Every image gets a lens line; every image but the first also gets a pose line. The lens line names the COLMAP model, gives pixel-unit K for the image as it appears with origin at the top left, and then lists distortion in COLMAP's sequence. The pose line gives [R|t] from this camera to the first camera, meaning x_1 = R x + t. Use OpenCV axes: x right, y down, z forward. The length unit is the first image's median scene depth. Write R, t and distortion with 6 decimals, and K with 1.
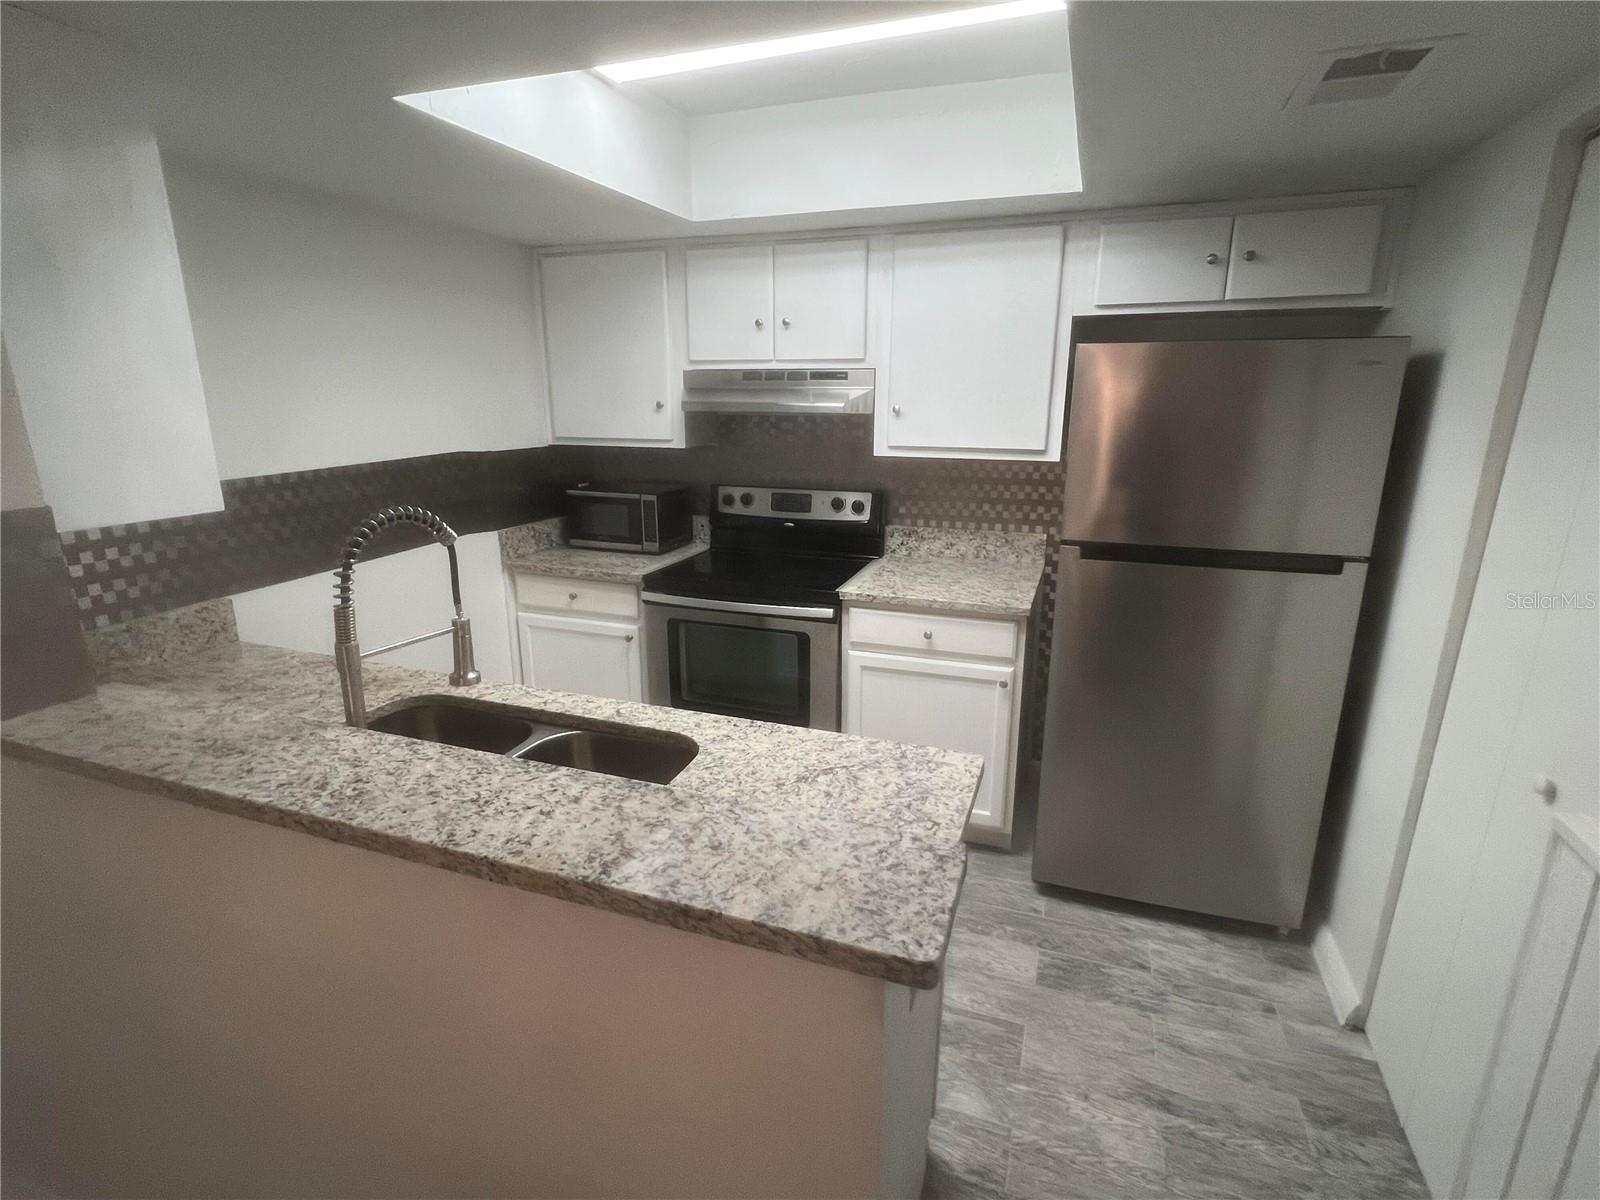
lens RADIAL K [[785.9, 0, 797.6], [0, 785.9, 598.5], [0, 0, 1]] dist [-0.003819, -0.000538]
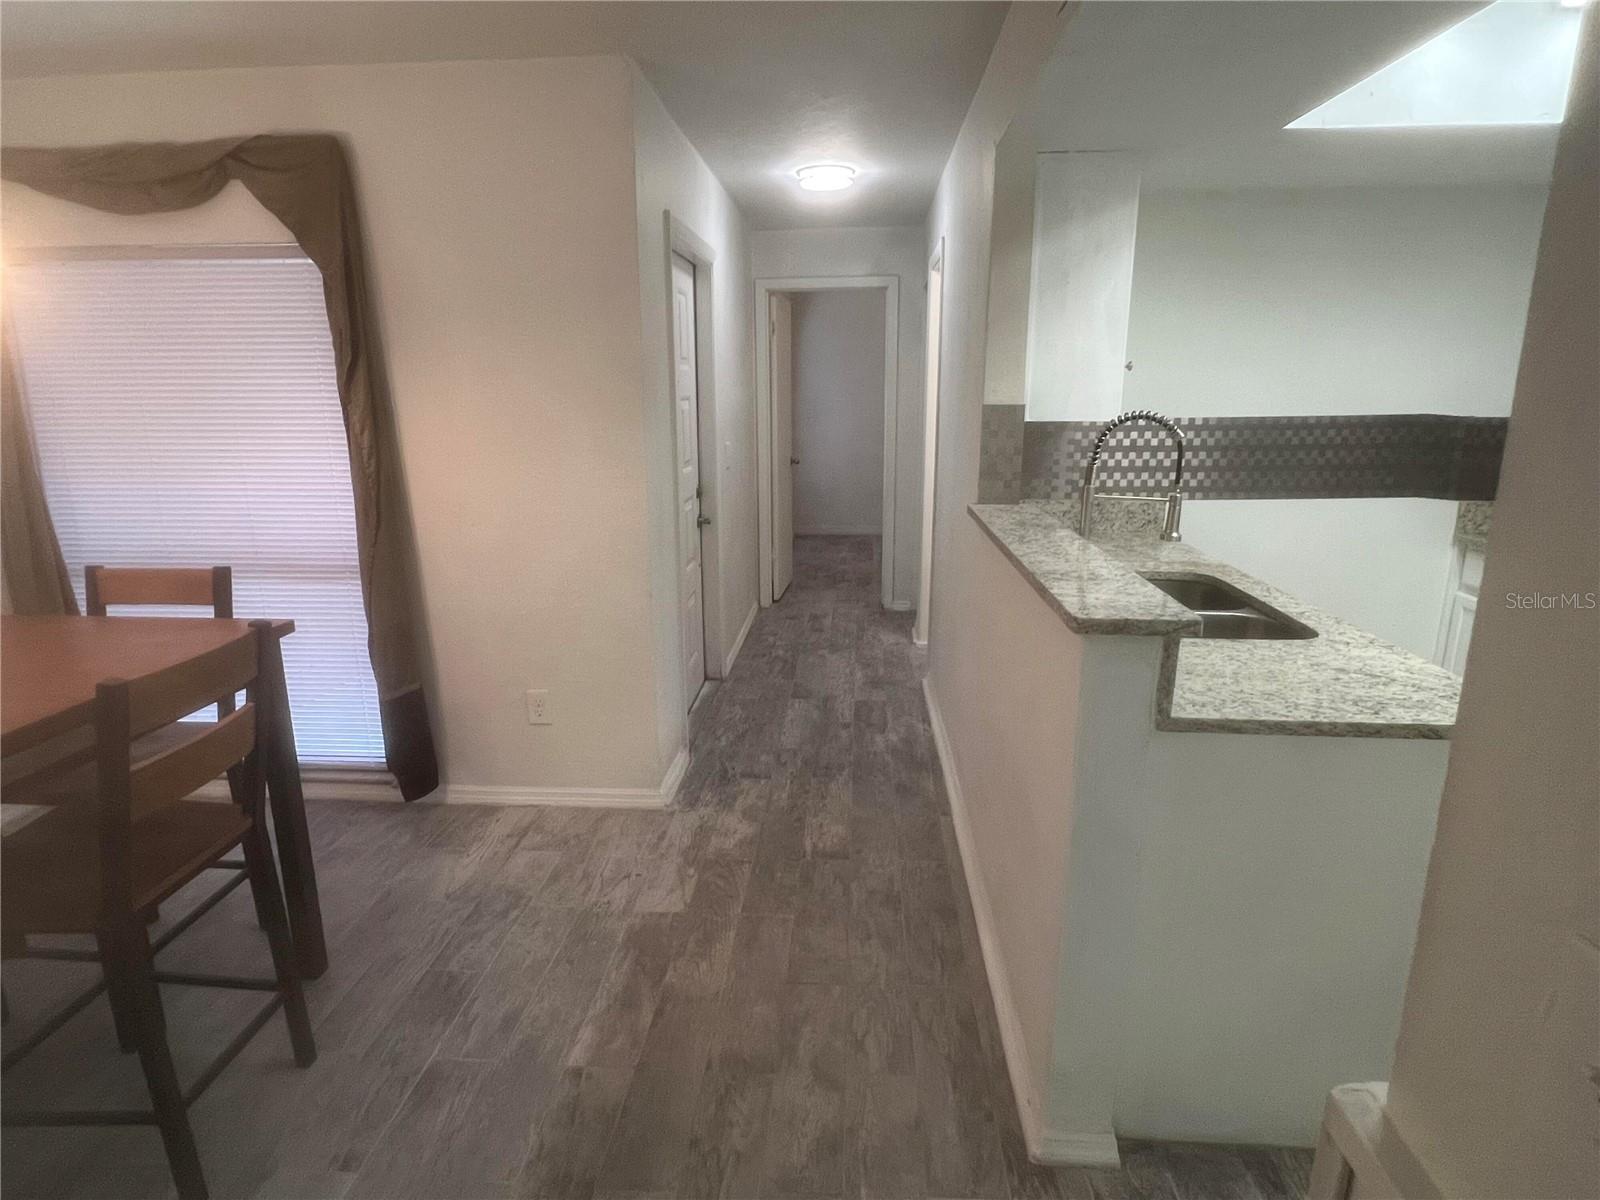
lens RADIAL K [[893.1, 0, 800.0], [0, 893.1, 600.0], [0, 0, 1]] dist [-0.005240, -0.001866]
pose [[0.279492, 0.222318, -0.934055, 0.481074], [-0.244188, 0.957296, 0.154782, 0.063456], [0.928578, 0.184825, 0.321844, -0.072434]]
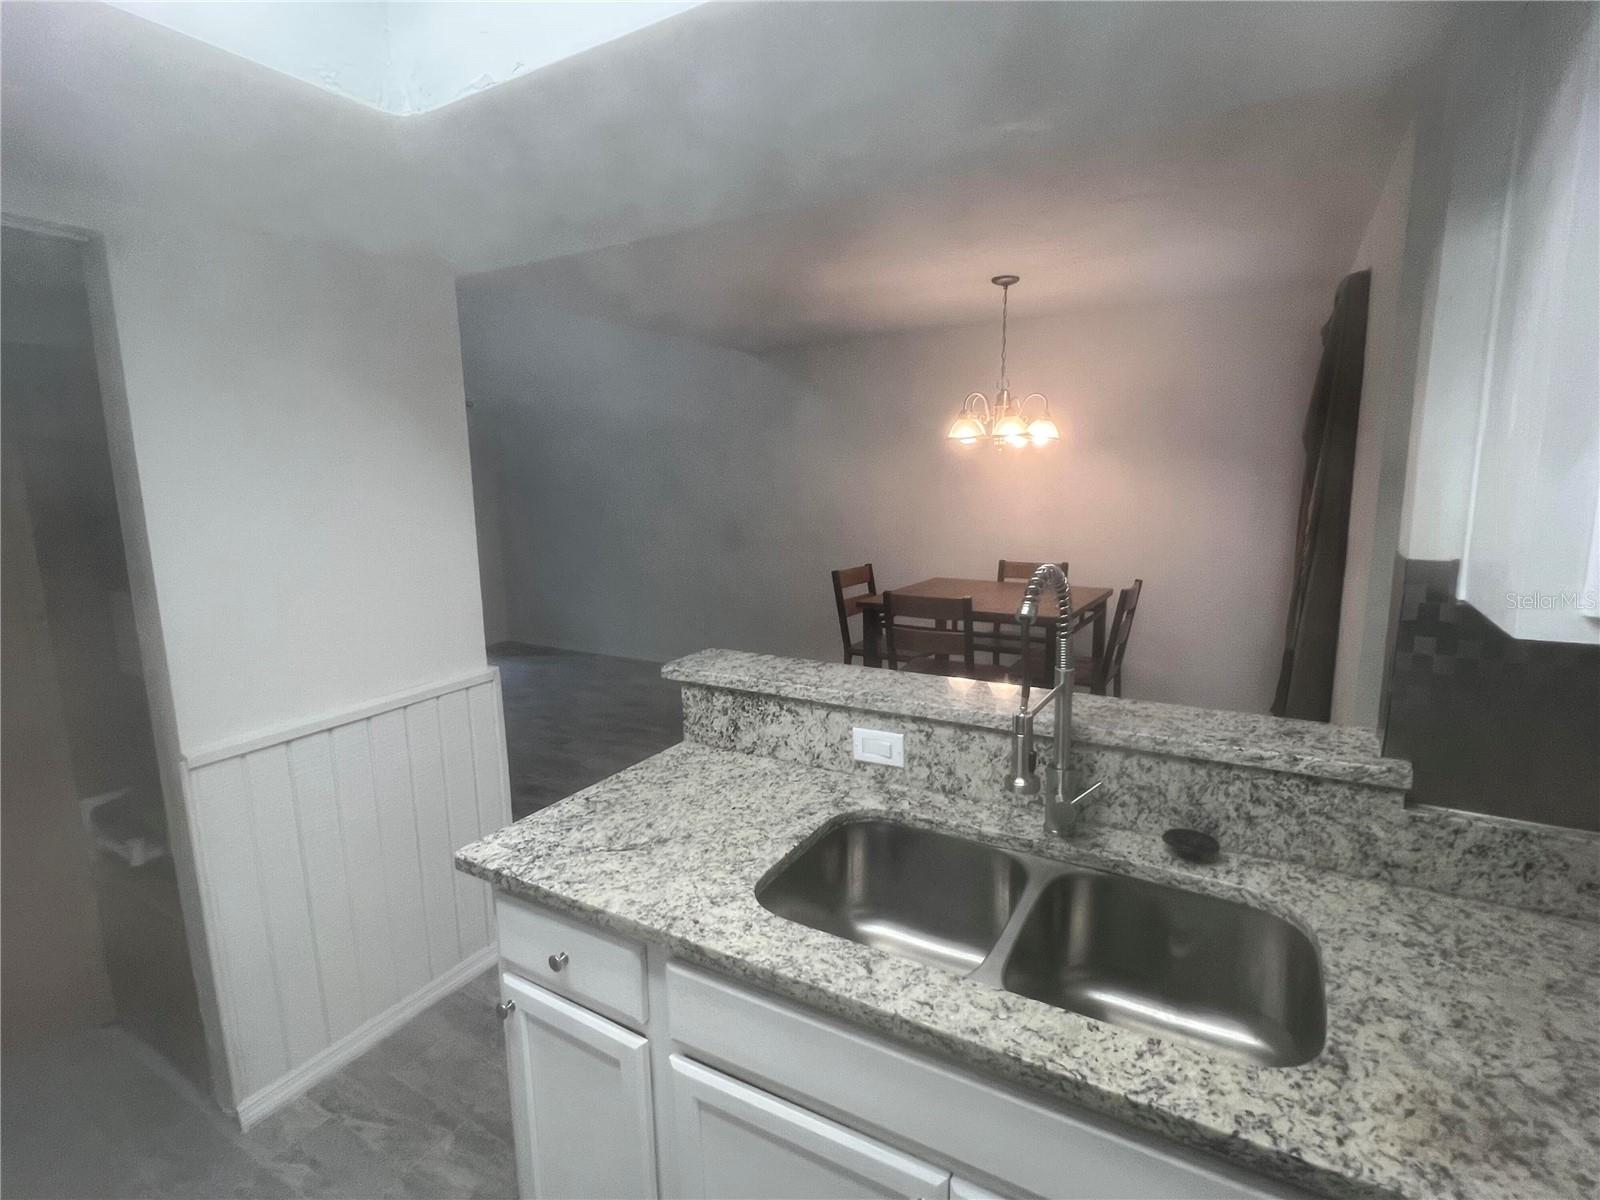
lens RADIAL K [[785.9, 0, 797.6], [0, 785.9, 598.5], [0, 0, 1]] dist [-0.003819, -0.000538]
pose [[-0.983066, -0.011569, 0.182884, -0.171859], [0.064802, 0.911573, 0.406000, -0.223300], [-0.171409, 0.410976, -0.895387, 0.873645]]
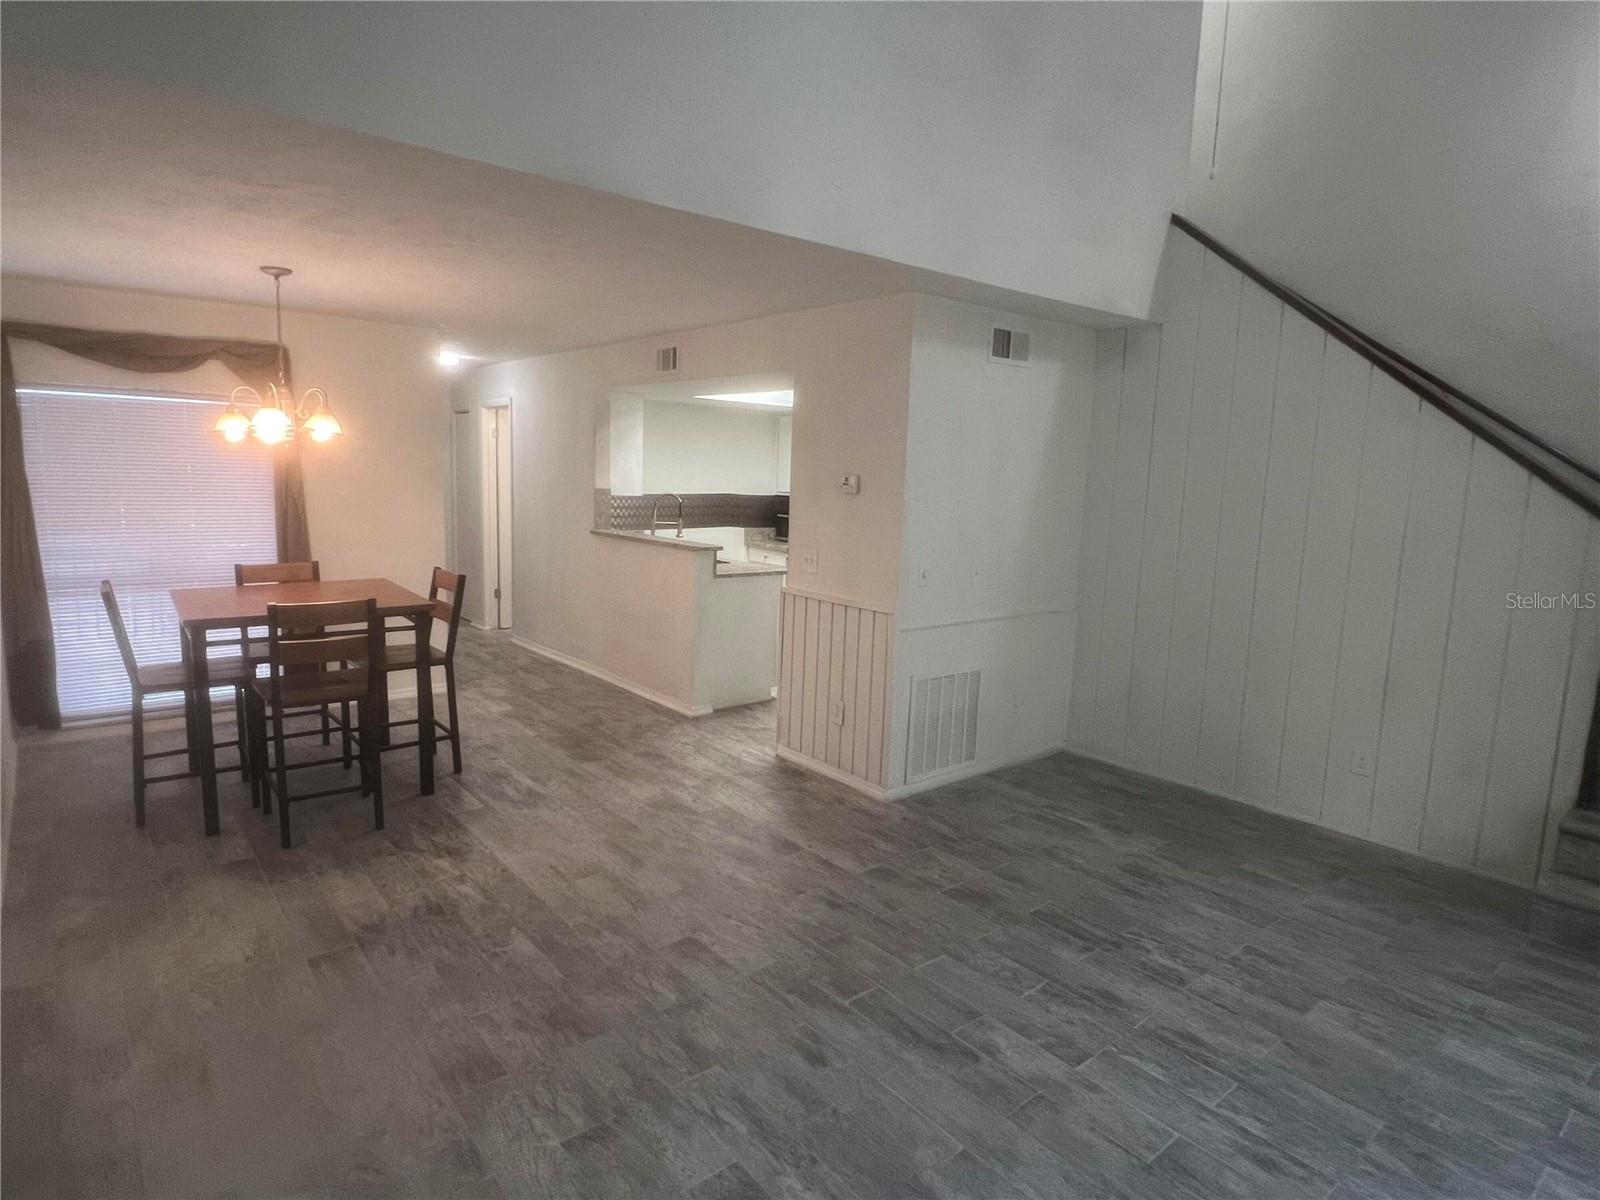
lens RADIAL K [[890.0, 0, 794.0], [0, 890.0, 598.5], [0, 0, 1]] dist [-0.001078, -0.002583]
pose [[0.862293, 0.099478, -0.496544, 1.233744], [-0.160994, 0.983497, -0.082546, 0.358739], [0.480138, 0.151120, 0.864078, -1.359710]]
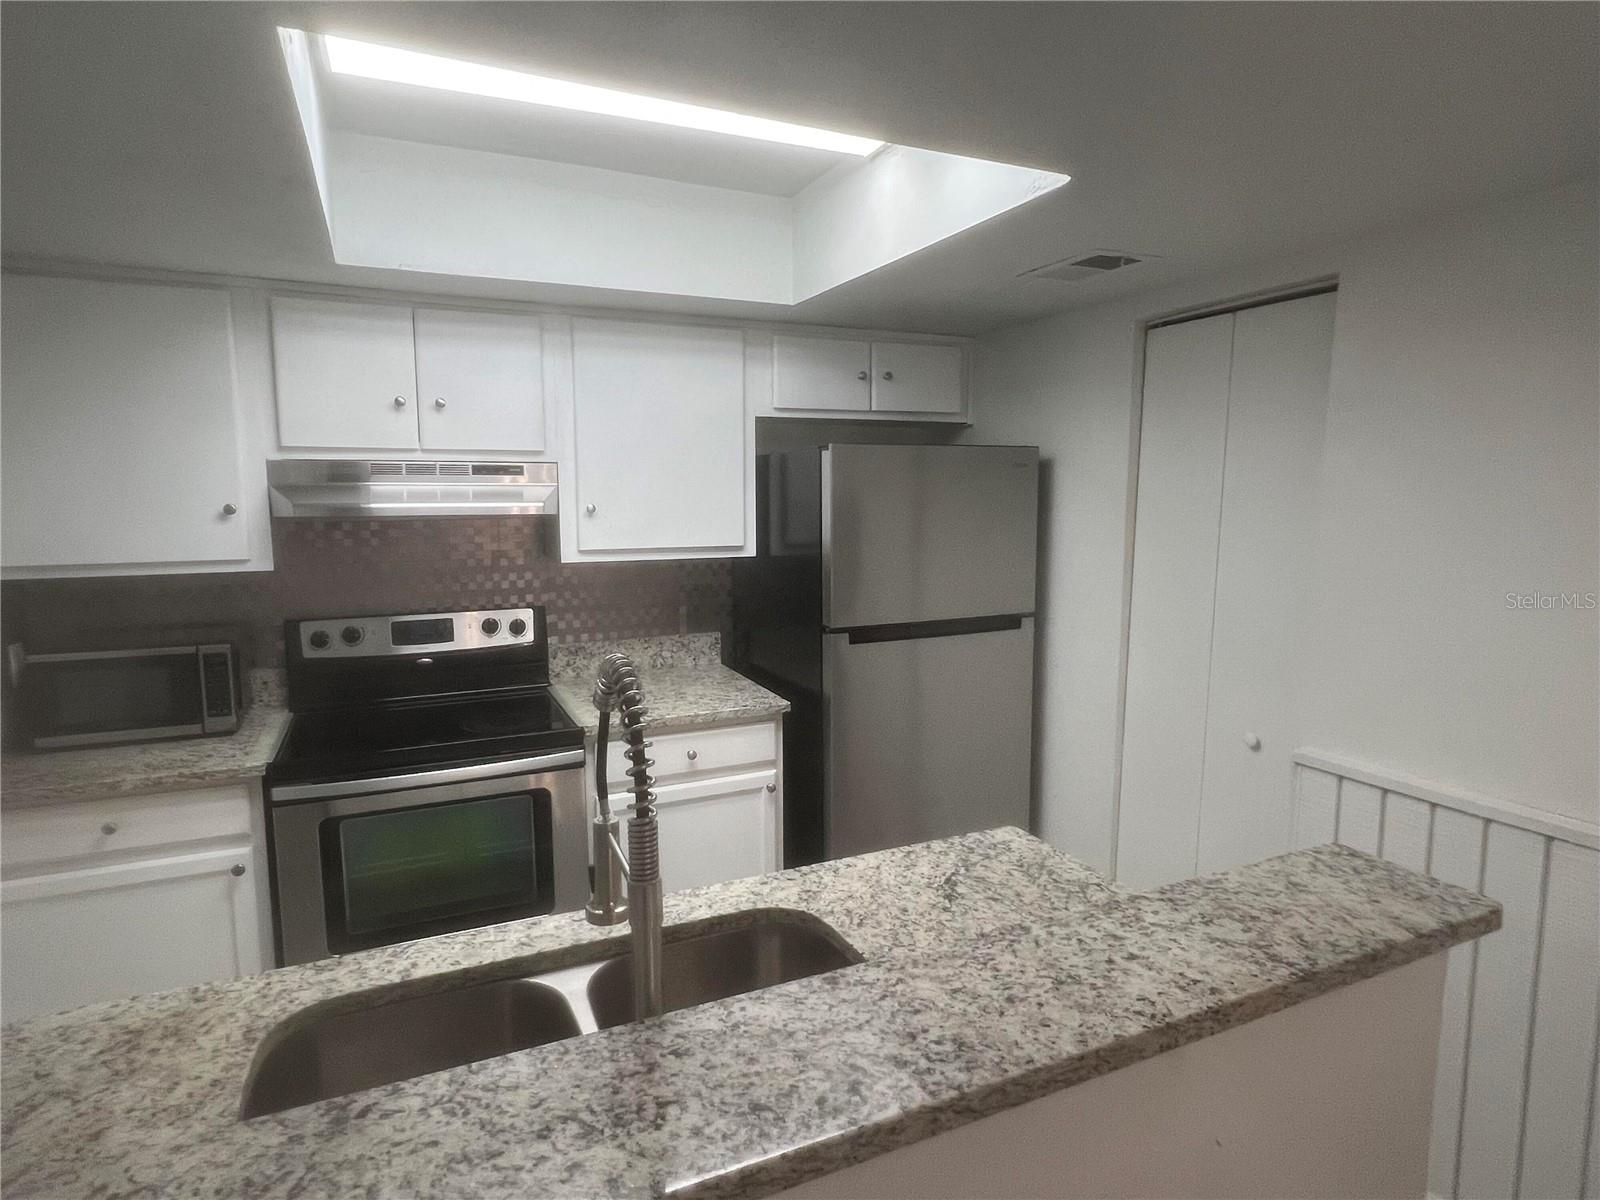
lens RADIAL K [[890.0, 0, 794.0], [0, 890.0, 598.5], [0, 0, 1]] dist [-0.001078, -0.002583]
pose [[0.711024, -0.088896, 0.697525, -0.412116], [0.183130, 0.981155, -0.061630, -0.041315], [-0.678902, 0.171558, 0.713905, 0.160940]]
